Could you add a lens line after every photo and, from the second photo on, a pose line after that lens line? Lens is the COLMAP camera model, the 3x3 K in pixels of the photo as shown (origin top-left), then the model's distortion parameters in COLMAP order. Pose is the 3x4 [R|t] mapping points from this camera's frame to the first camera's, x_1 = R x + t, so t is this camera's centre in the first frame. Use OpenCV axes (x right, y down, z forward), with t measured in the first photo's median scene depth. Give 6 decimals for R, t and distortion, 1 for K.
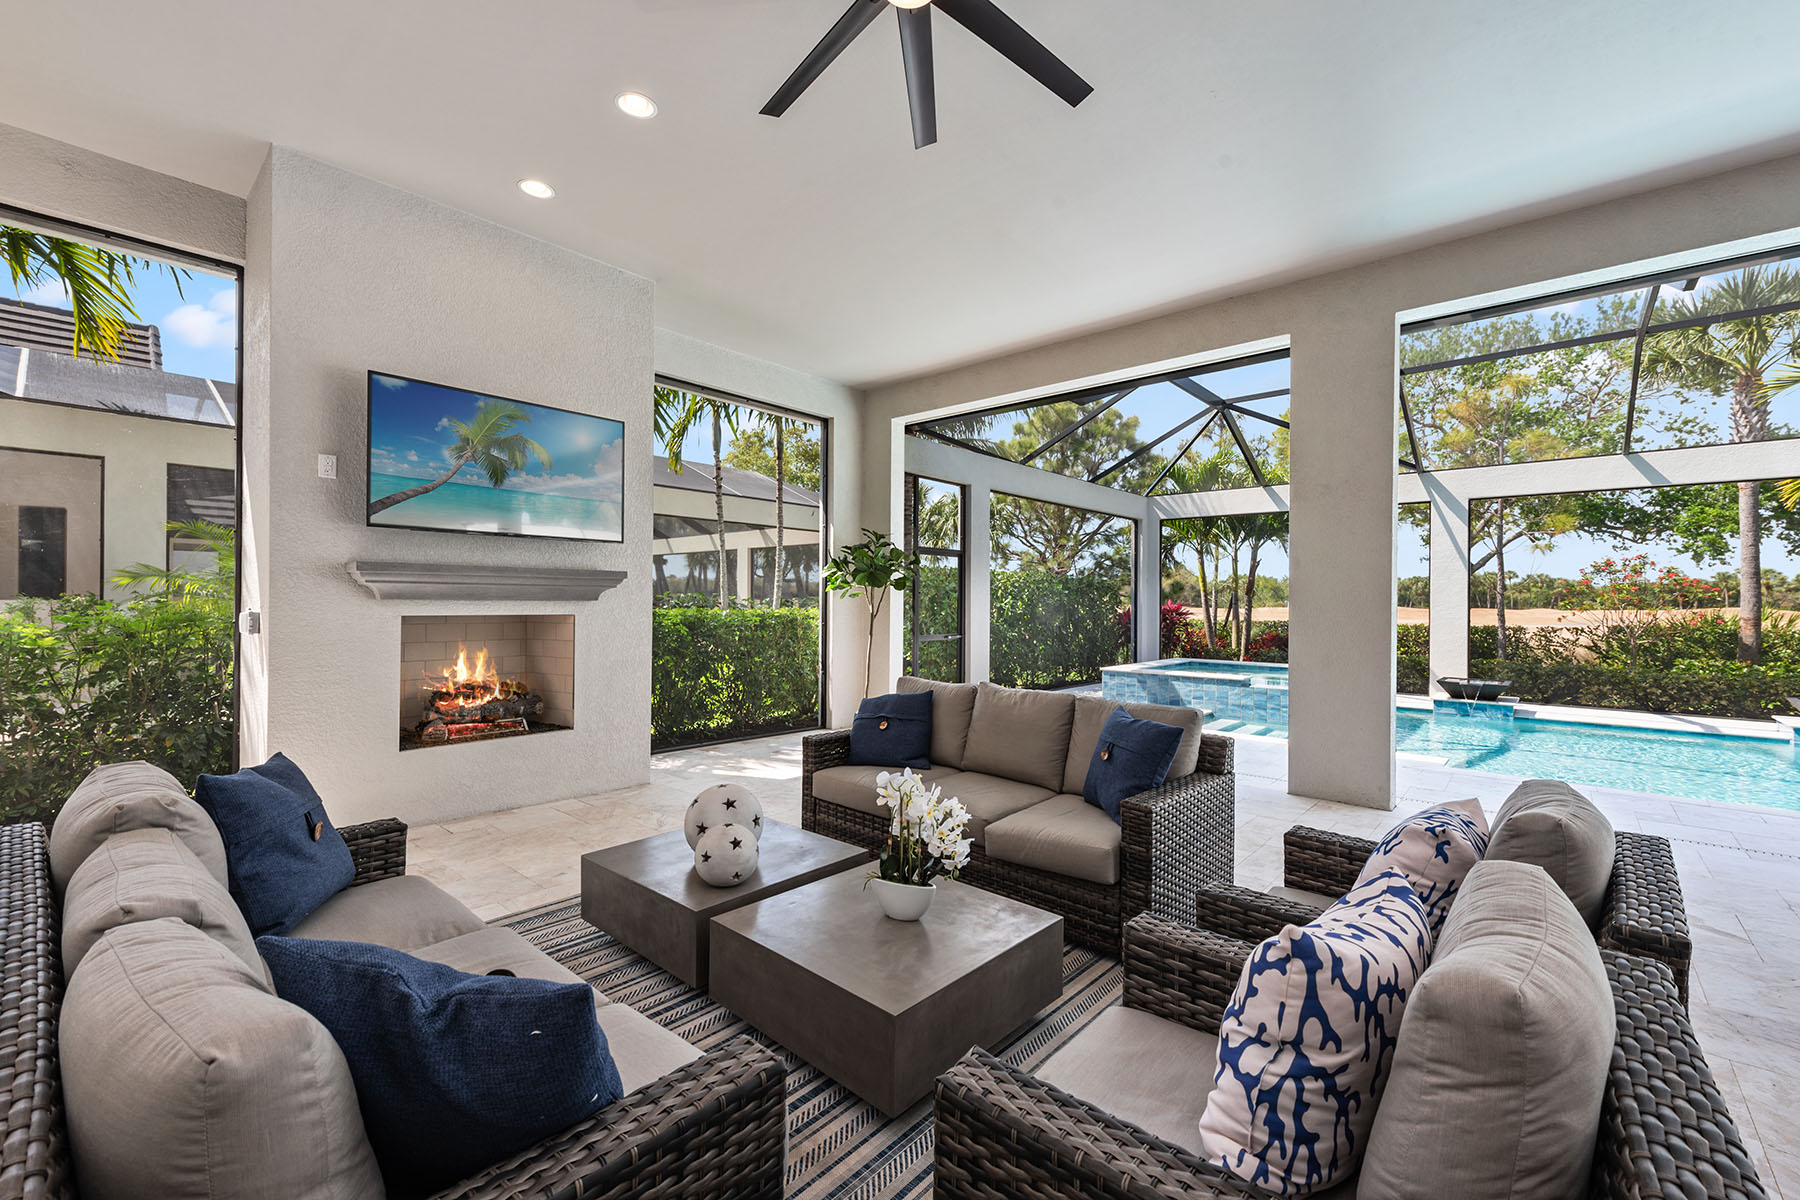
lens RADIAL K [[743.3, 0, 900.0], [0, 743.3, 600.0], [0, 0, 1]] dist [-0.002353, -0.000280]
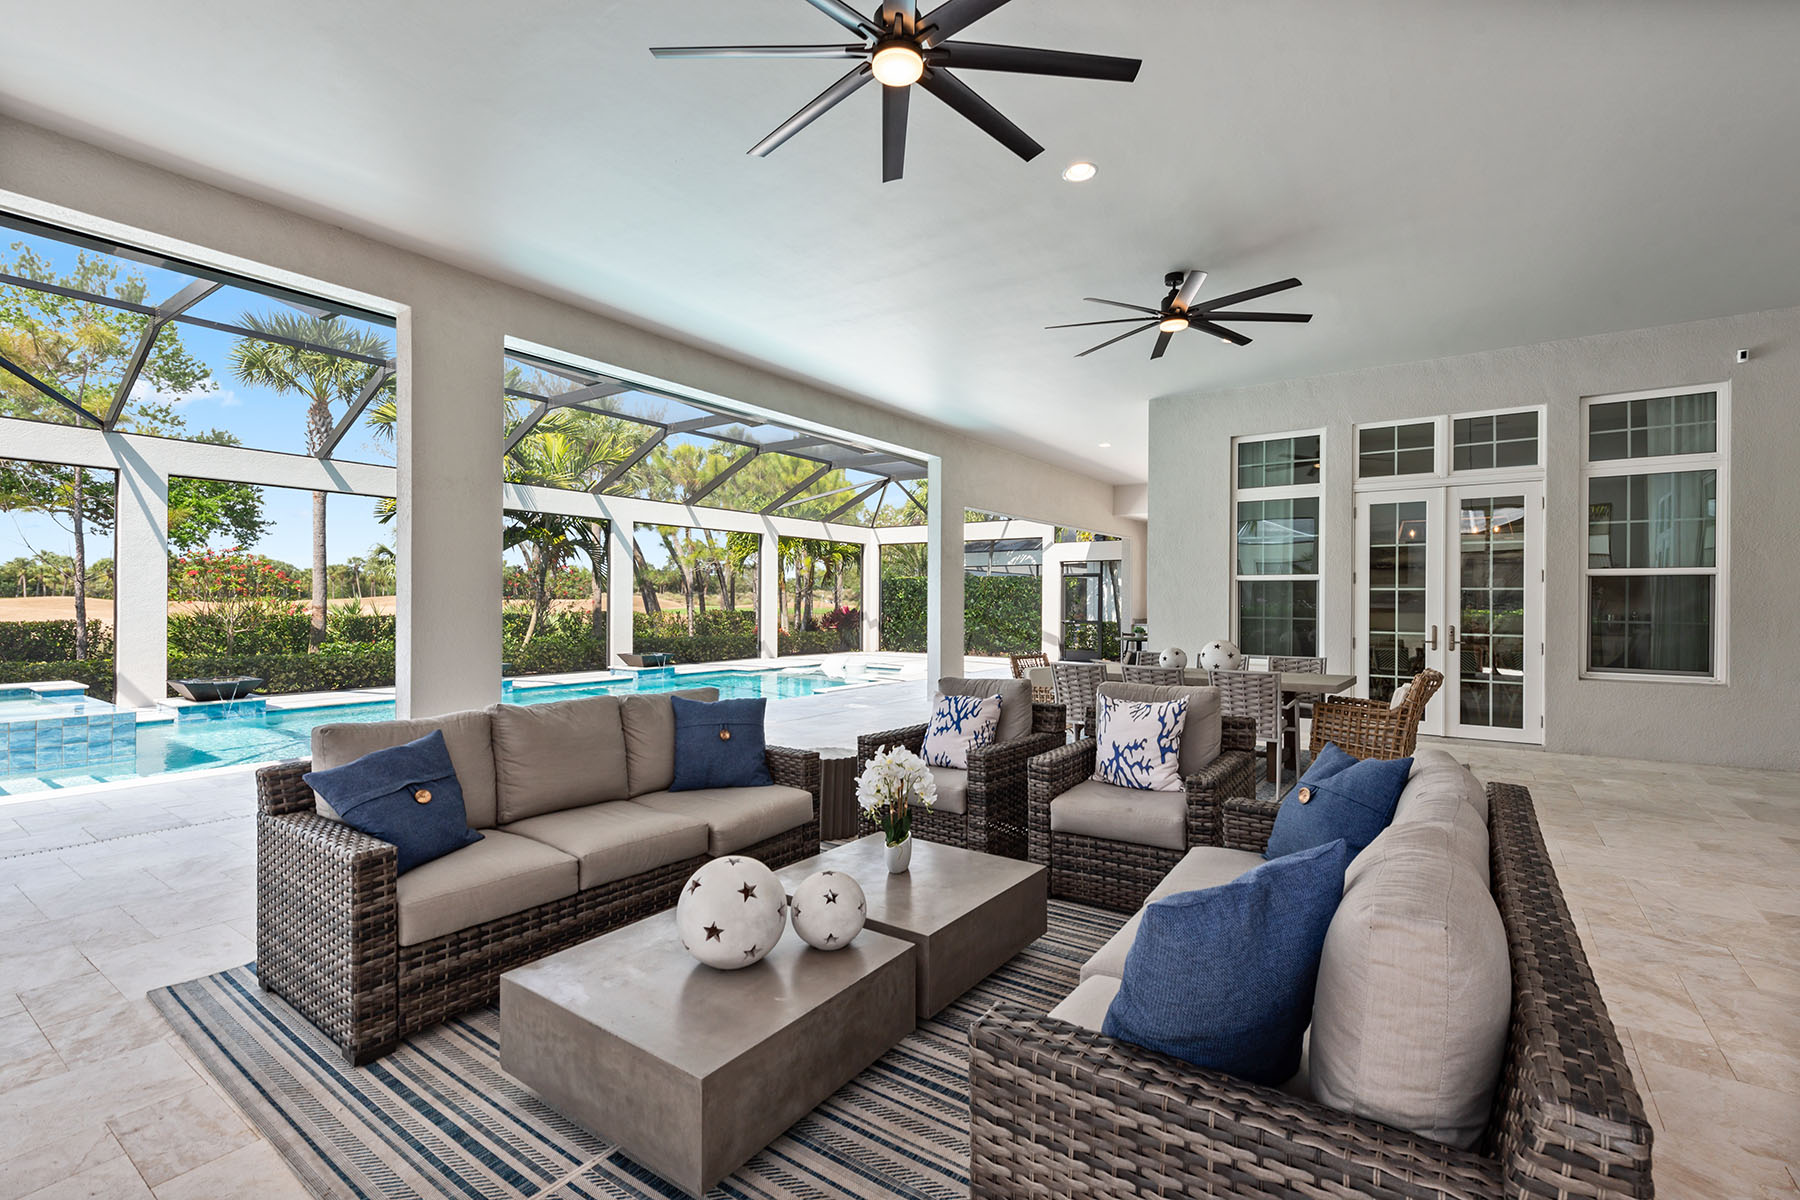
lens RADIAL K [[822.5, 0, 900.0], [0, 822.5, 600.0], [0, 0, 1]] dist [0.002576, 0.000573]
pose [[-0.123878, -0.007979, 0.992265, -0.320032], [-0.007452, 0.999947, 0.007111, -0.001522], [-0.992269, -0.006514, -0.123931, 0.290378]]
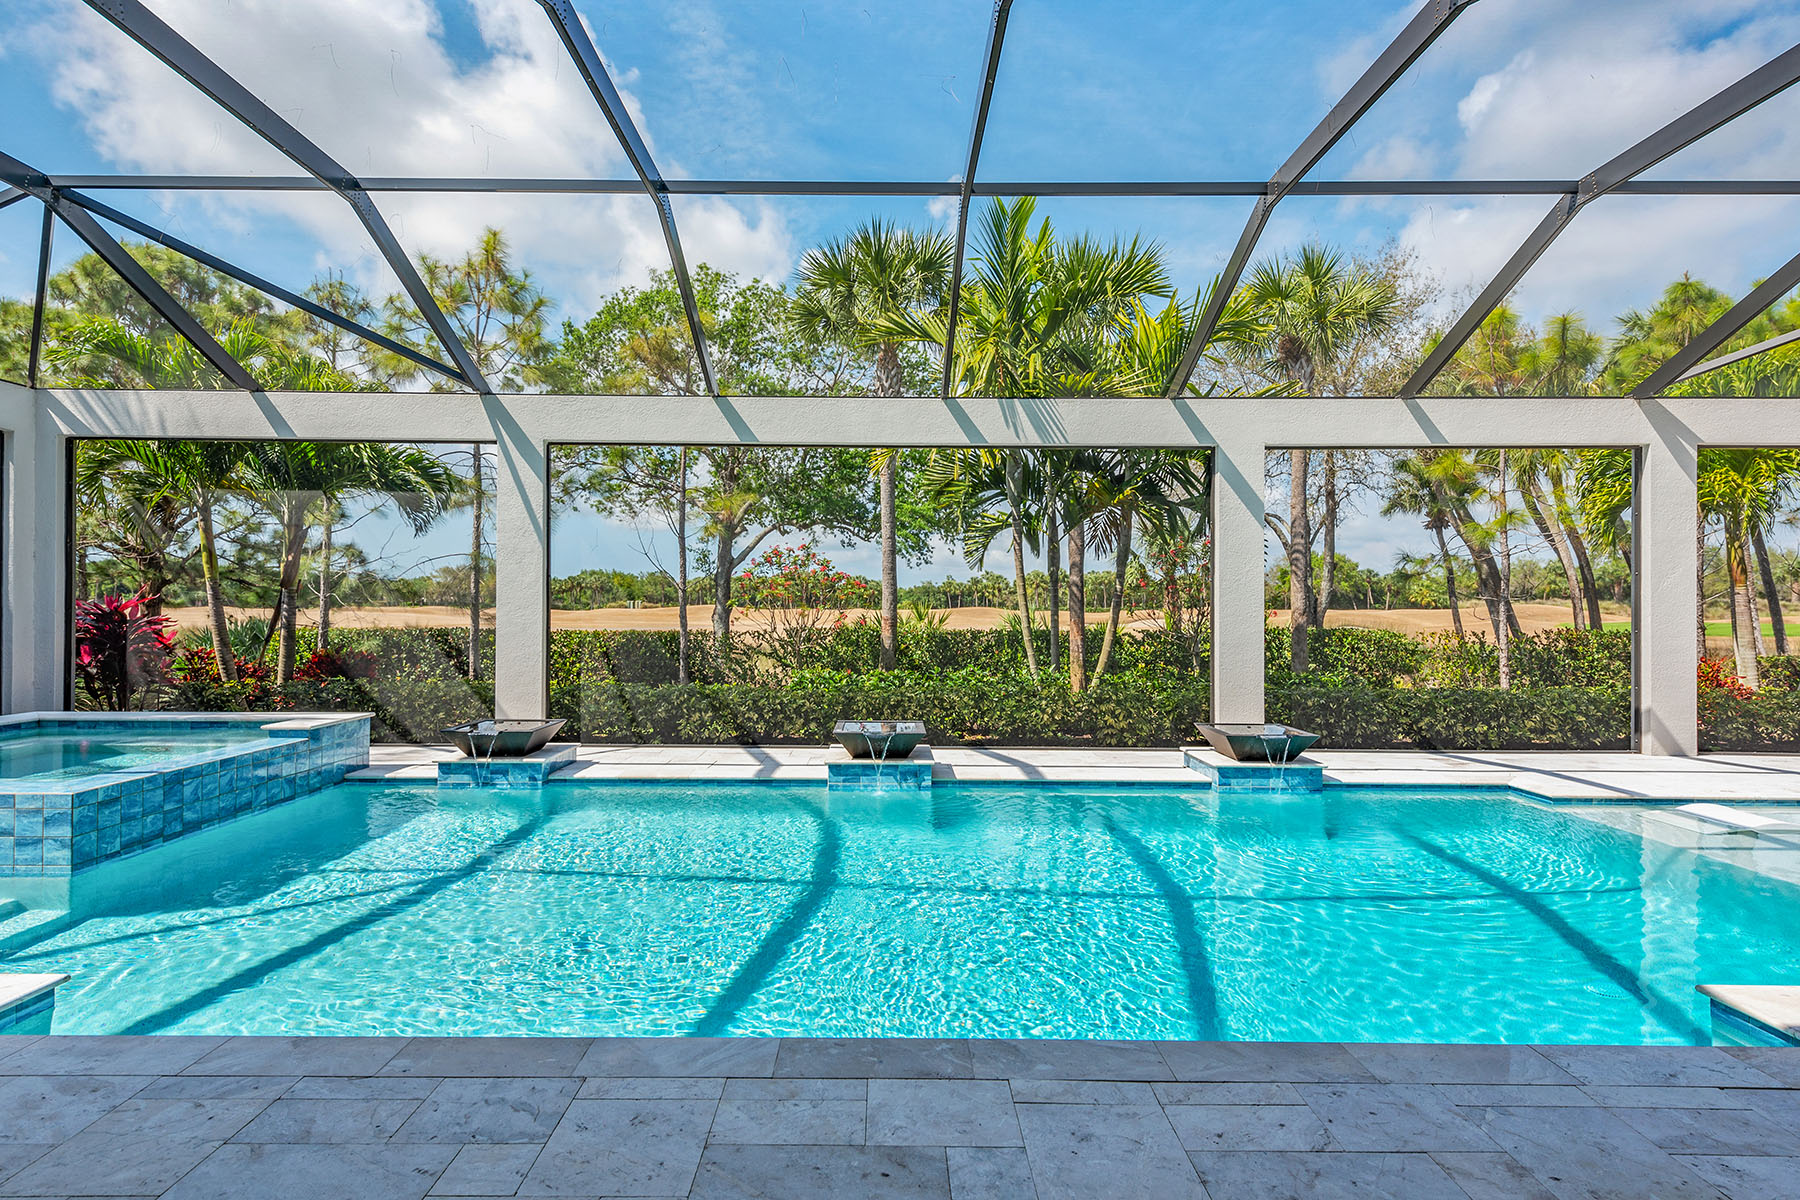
lens RADIAL K [[879.4, 0, 900.0], [0, 879.4, 600.0], [0, 0, 1]] dist [0.001898, 0.000285]
pose [[0.740964, 0.000277, 0.671545, 0.512695], [0.000386, 1.000000, -0.000838, 0.005543], [-0.671545, 0.000880, 0.740963, 0.229795]]
